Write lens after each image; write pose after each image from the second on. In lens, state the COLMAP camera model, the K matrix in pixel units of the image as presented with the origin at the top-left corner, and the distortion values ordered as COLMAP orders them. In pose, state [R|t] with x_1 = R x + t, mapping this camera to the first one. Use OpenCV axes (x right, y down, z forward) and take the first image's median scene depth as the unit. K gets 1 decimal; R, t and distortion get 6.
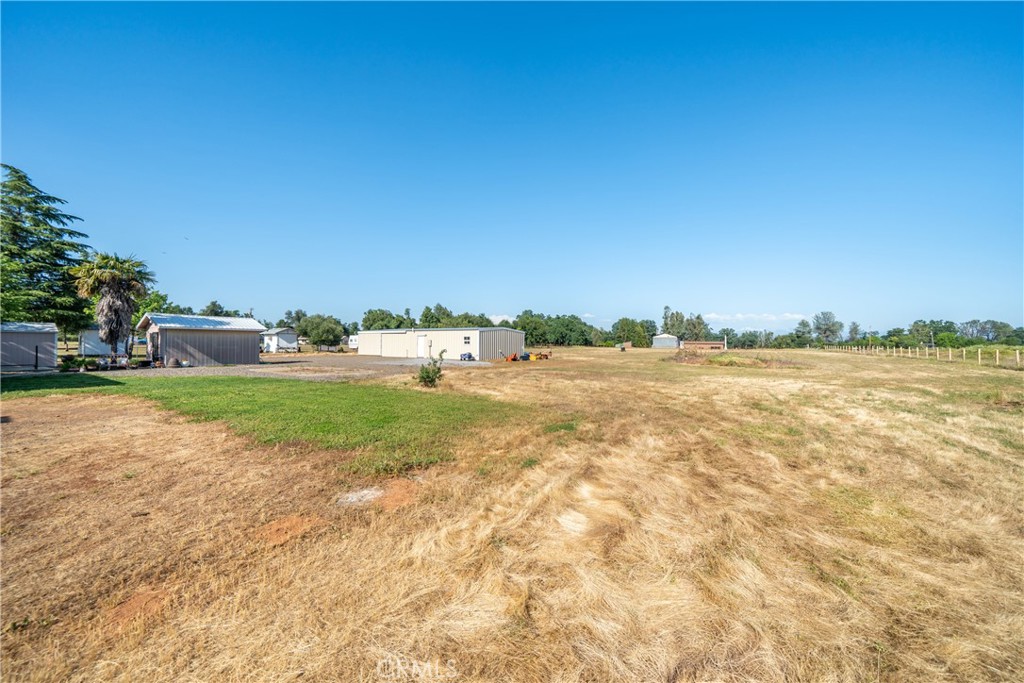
lens RADIAL K [[362.6, 0, 512.0], [0, 362.6, 341.5], [0, 0, 1]] dist [-0.000540, -0.000143]
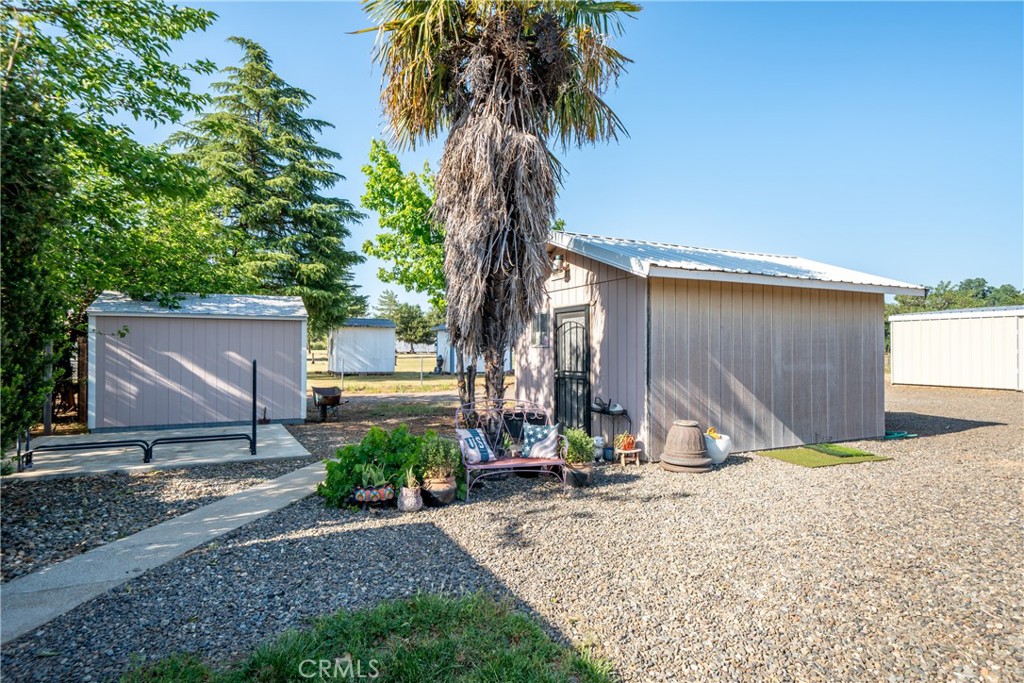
lens RADIAL K [[564.8, 0, 512.0], [0, 564.8, 341.5], [0, 0, 1]] dist [0.002469, 0.000458]
pose [[0.856997, -0.012270, -0.515175, -0.580673], [0.005534, 0.999878, -0.014609, 0.003570], [0.515292, 0.009669, 0.856960, 0.459369]]
